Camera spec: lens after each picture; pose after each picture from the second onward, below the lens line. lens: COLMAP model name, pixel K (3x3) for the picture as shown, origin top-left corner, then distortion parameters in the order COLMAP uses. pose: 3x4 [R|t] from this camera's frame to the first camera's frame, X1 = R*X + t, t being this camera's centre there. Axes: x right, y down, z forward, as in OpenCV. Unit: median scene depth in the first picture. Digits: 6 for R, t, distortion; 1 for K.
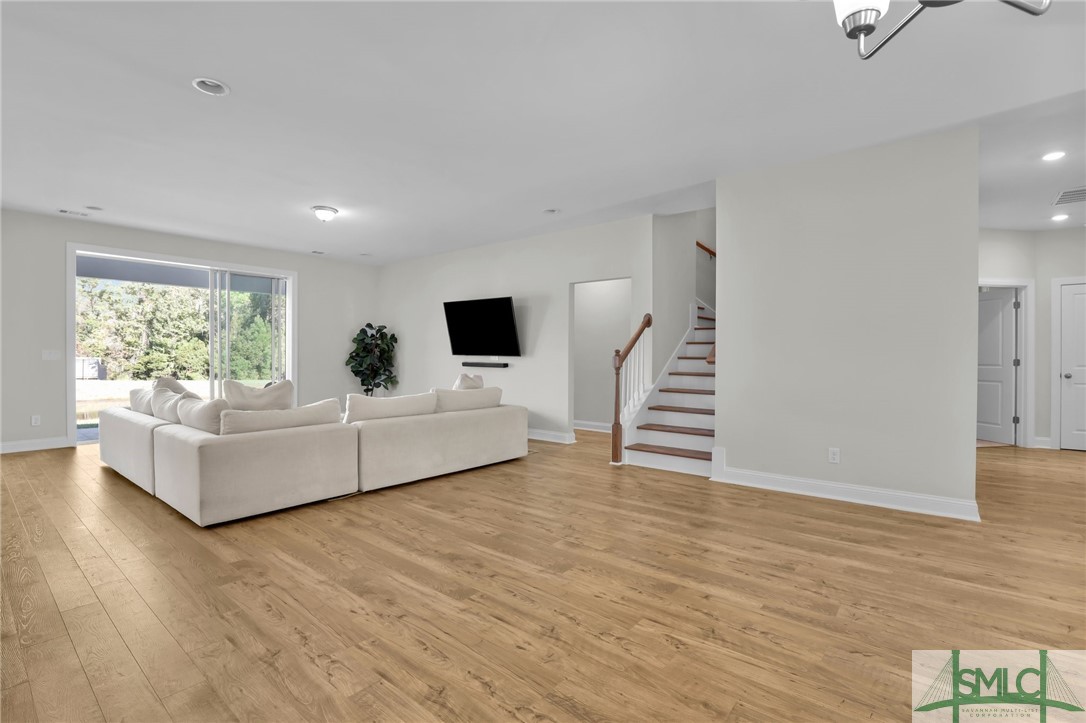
lens RADIAL K [[504.8, 0, 550.0], [0, 504.8, 363.5], [0, 0, 1]] dist [-0.037993, 0.008824]
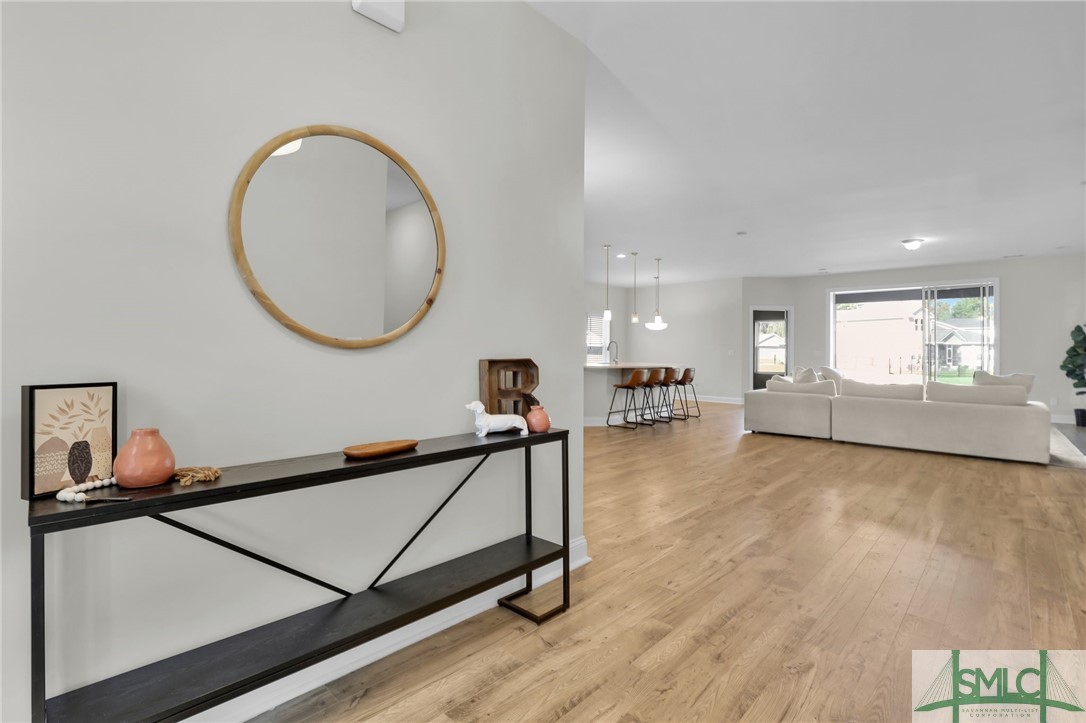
lens RADIAL K [[501.6, 0, 548.5], [0, 501.6, 355.2], [0, 0, 1]] dist [-0.037164, 0.007785]
pose [[-0.077559, 0.001966, -0.996986, 1.219973], [-0.020336, 0.999787, 0.003554, 0.004084], [0.996780, 0.020550, -0.077502, 0.225337]]
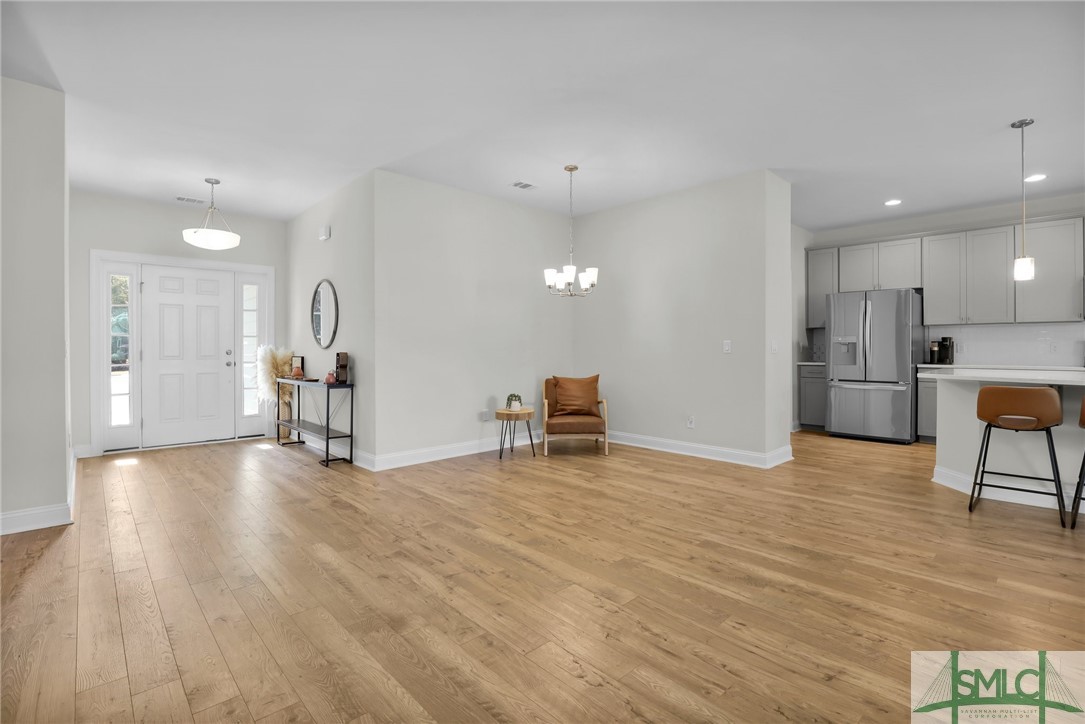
lens RADIAL K [[504.8, 0, 549.9], [0, 504.8, 356.3], [0, 0, 1]] dist [-0.040078, 0.010477]
pose [[-0.991297, -0.004103, 0.131580, 0.026427], [-0.000495, 0.999623, 0.027440, -0.013026], [-0.131643, 0.027136, -0.990926, 1.286136]]
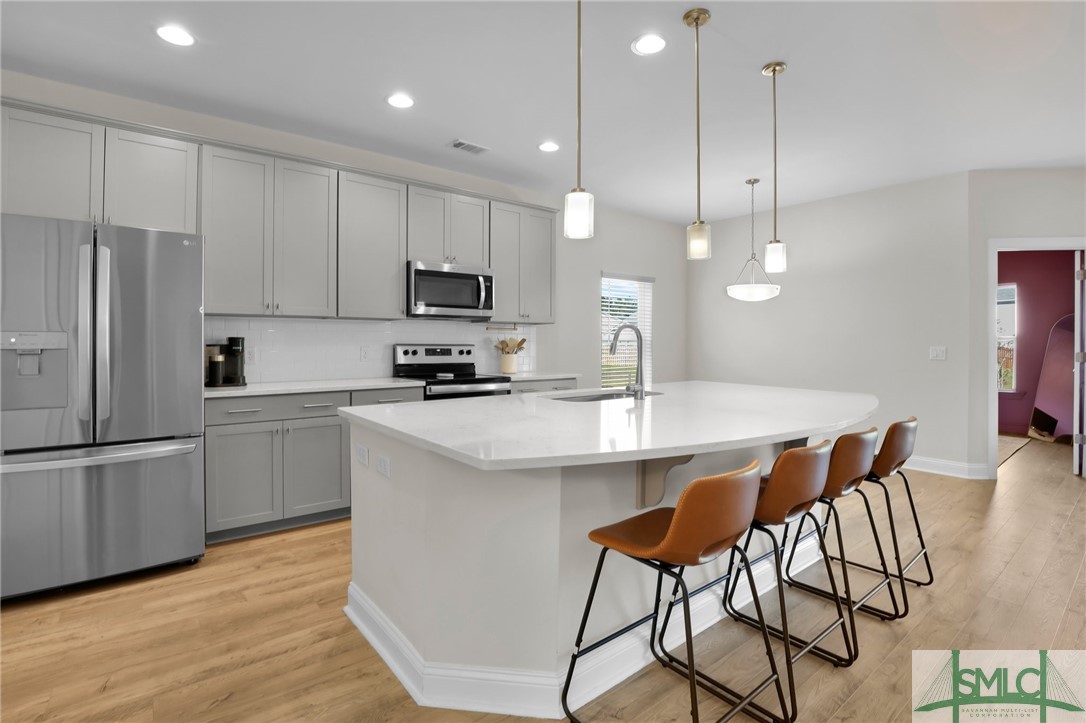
lens RADIAL K [[511.1, 0, 548.0], [0, 511.1, 341.2], [0, 0, 1]] dist [-0.032793, 0.008909]
pose [[-0.210443, -0.006315, -0.977586, -0.233619], [-0.015188, 0.999880, -0.003190, -0.028412], [0.977488, 0.014176, -0.210514, 0.370773]]
